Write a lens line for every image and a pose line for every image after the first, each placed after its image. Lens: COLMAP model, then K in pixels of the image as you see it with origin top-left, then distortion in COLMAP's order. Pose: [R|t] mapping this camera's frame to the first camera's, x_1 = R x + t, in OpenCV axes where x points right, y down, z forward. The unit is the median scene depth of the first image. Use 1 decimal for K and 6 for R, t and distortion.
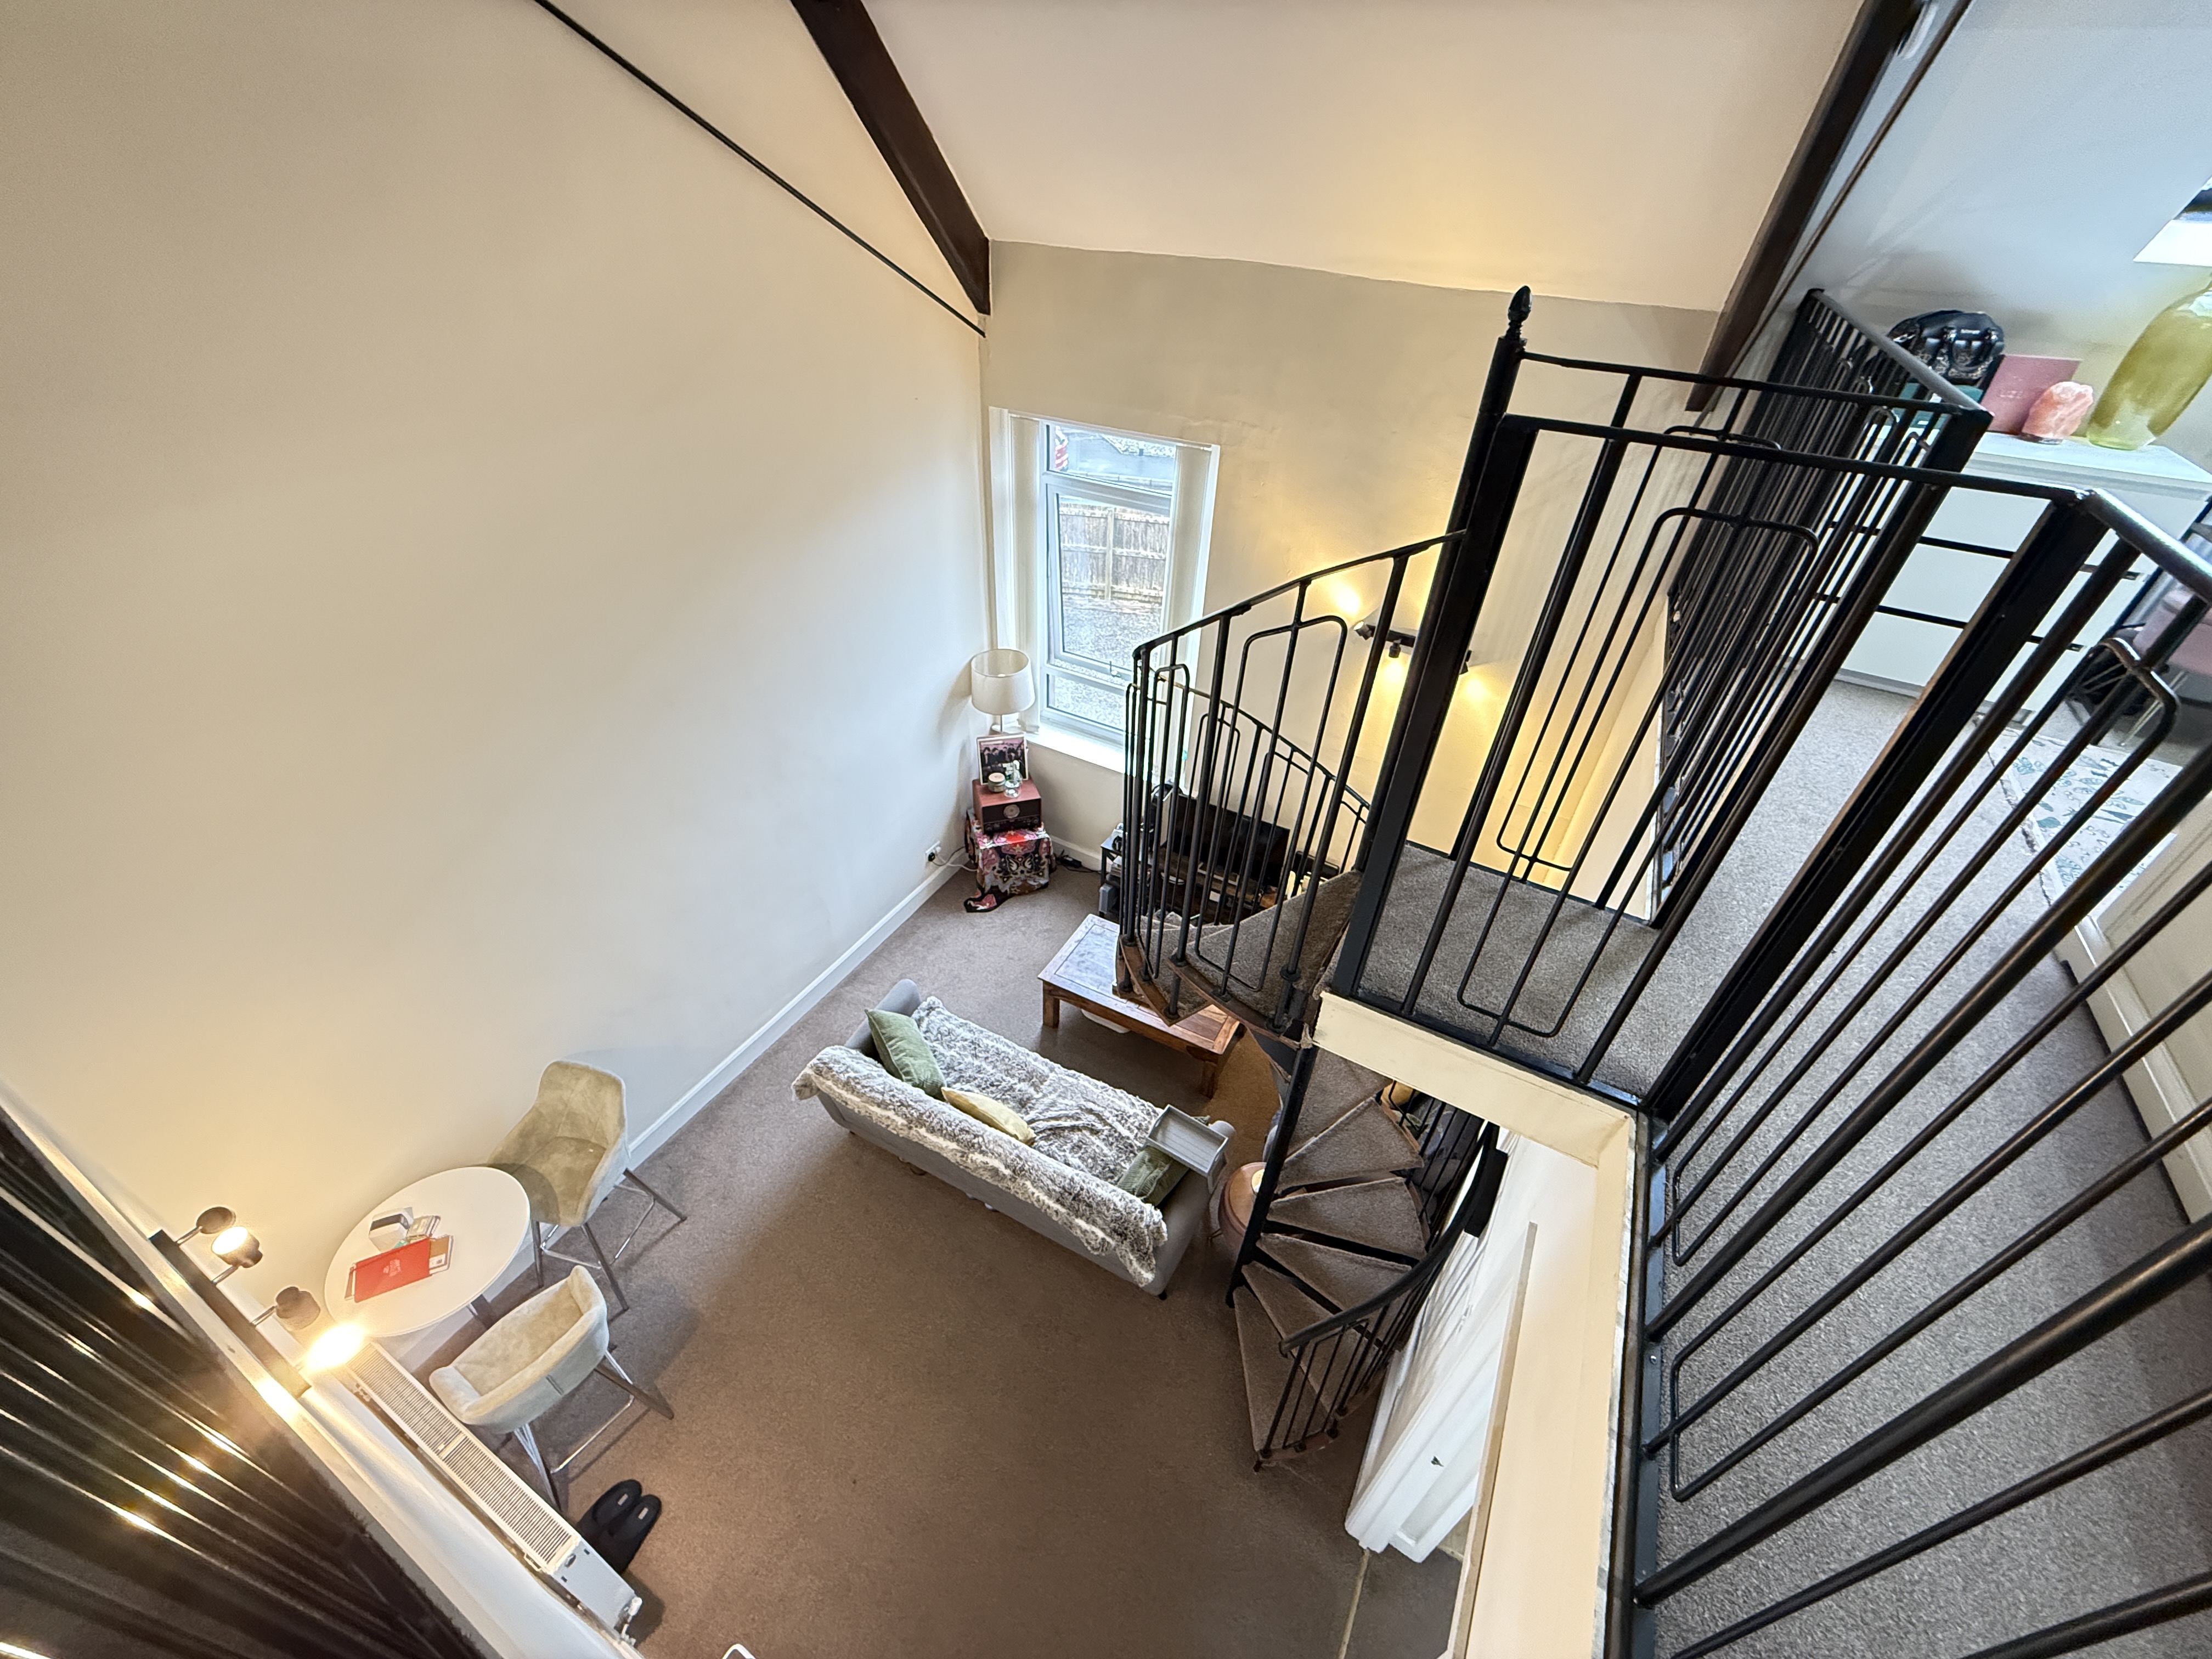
lens RADIAL K [[888.8, 0, 1098.2], [0, 888.8, 827.9], [0, 0, 1]] dist [-0.002613, -0.000288]
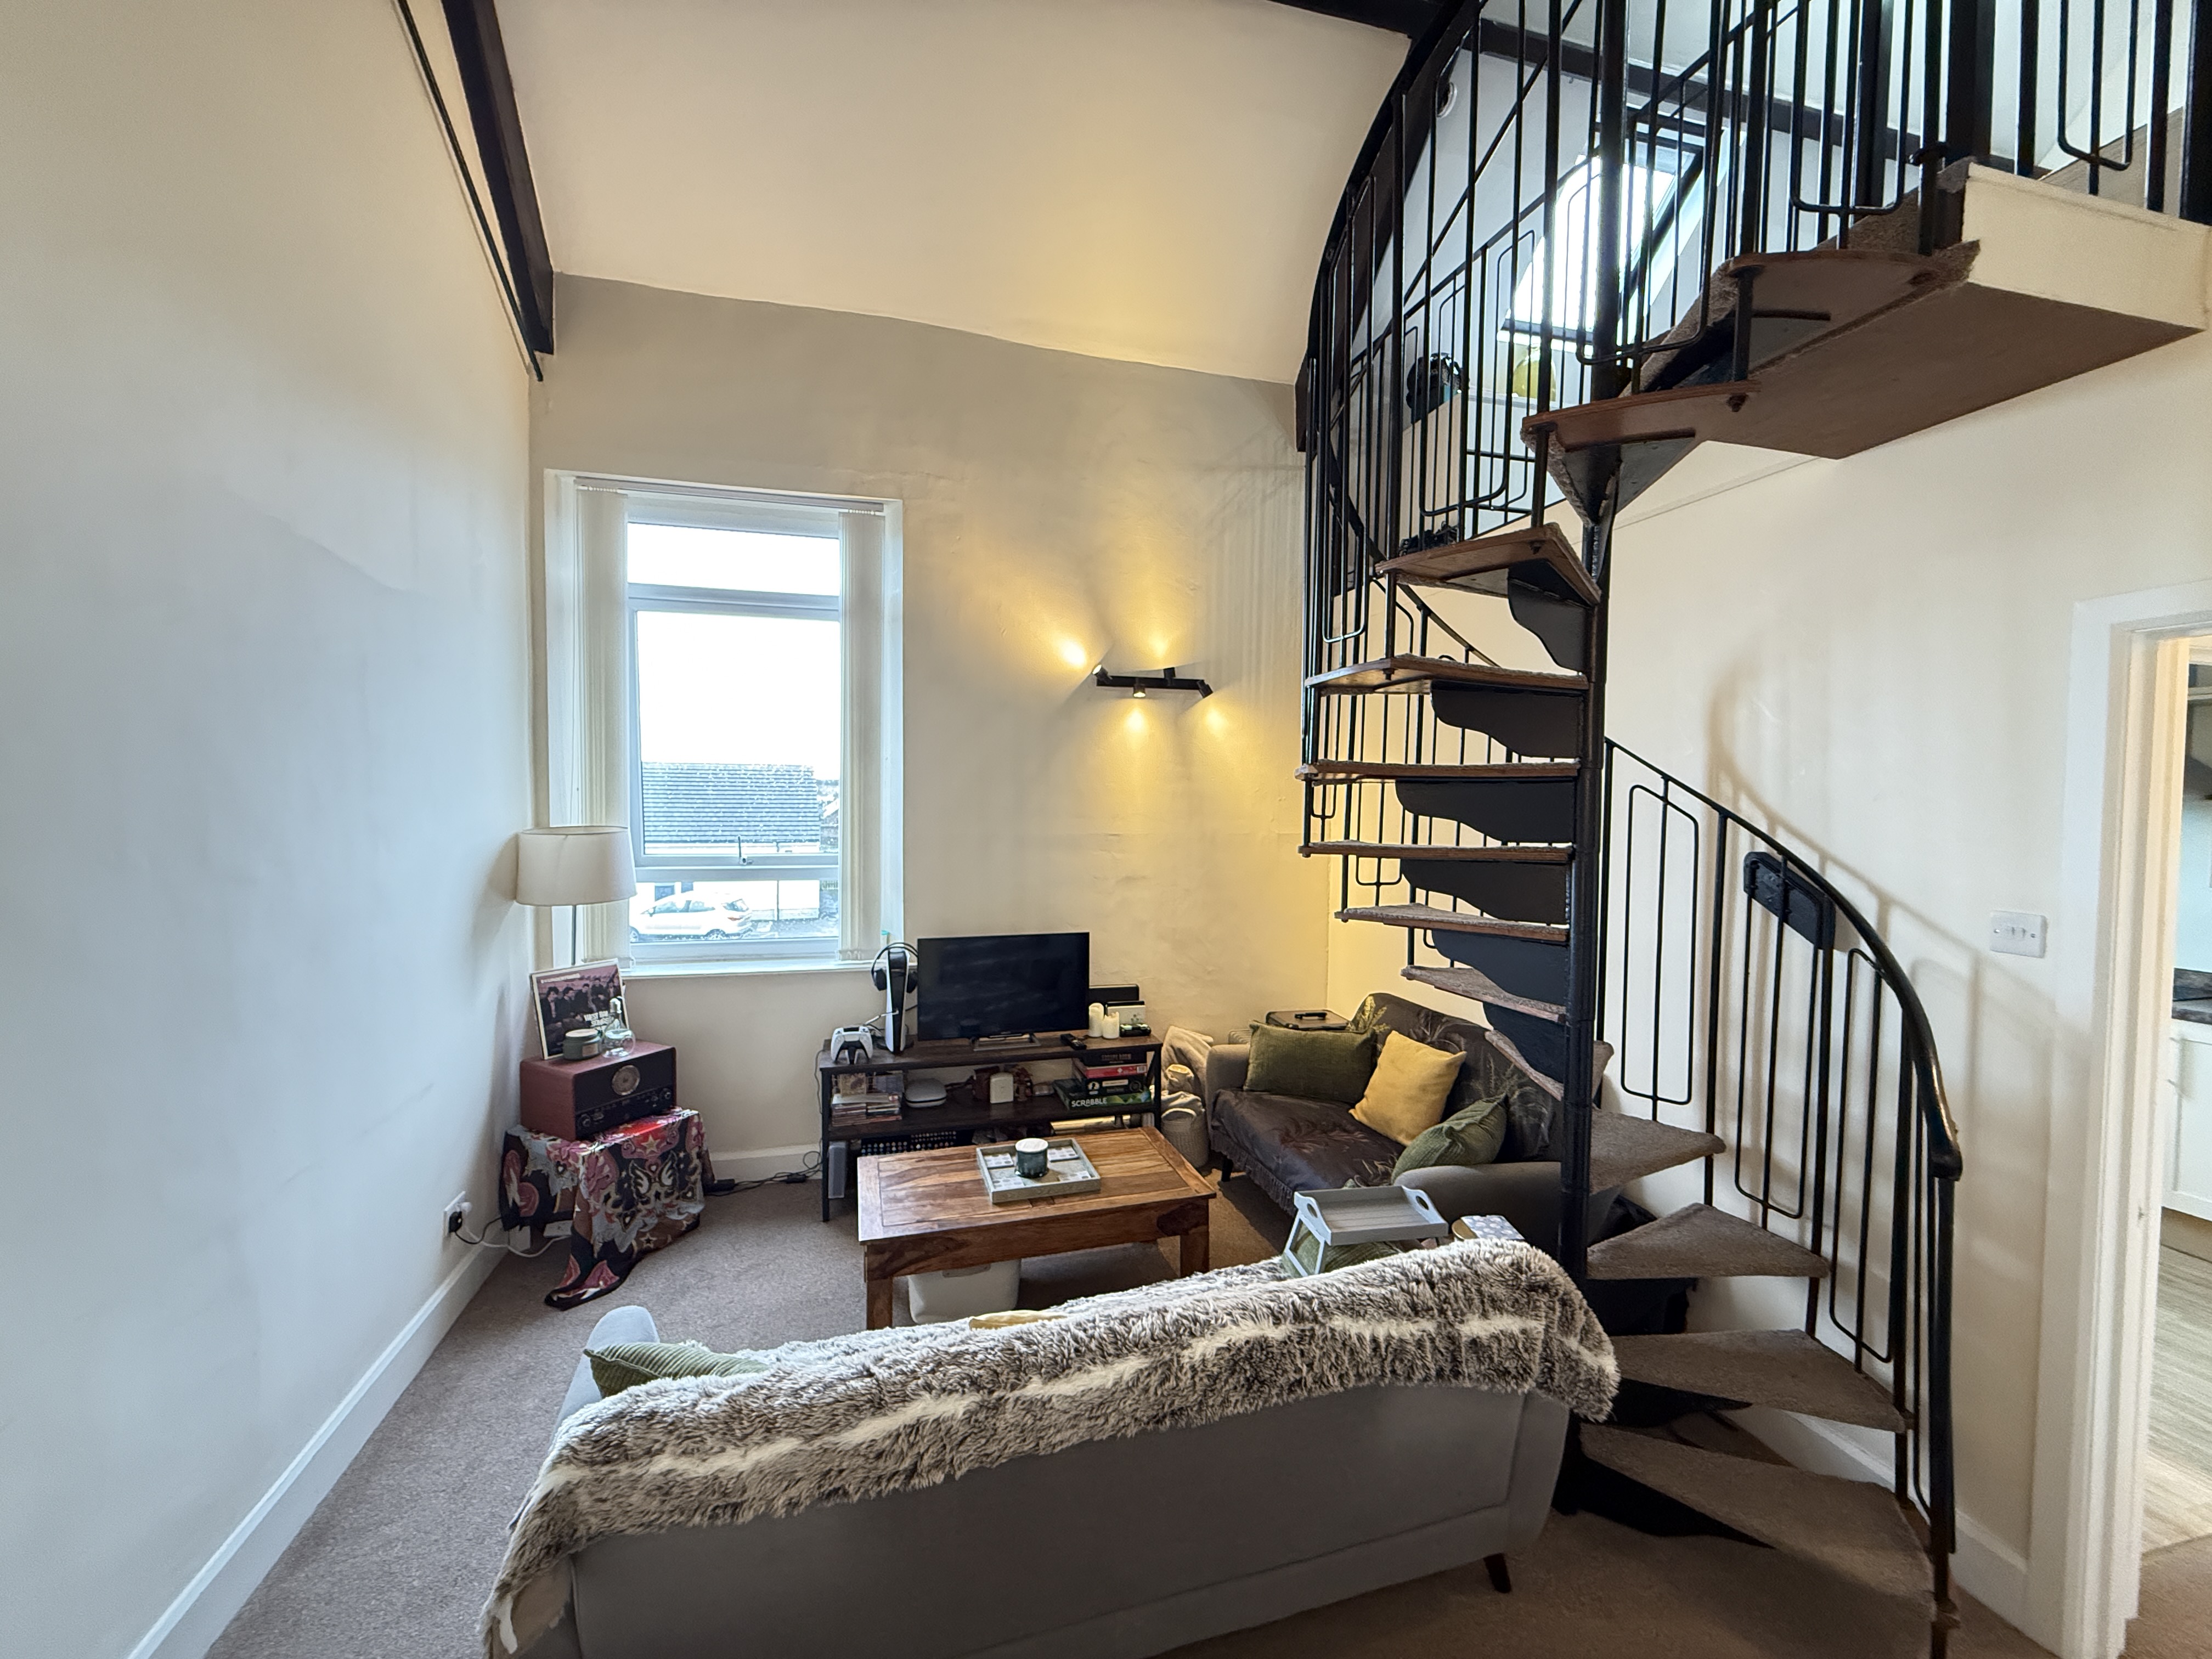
lens RADIAL K [[888.8, 0, 1098.2], [0, 888.8, 827.9], [0, 0, 1]] dist [-0.002613, -0.000288]
pose [[0.712257, -0.047496, 0.700310, -0.320012], [0.434463, 0.813450, -0.386705, 0.234454], [-0.551300, 0.579692, 0.600021, 0.488002]]
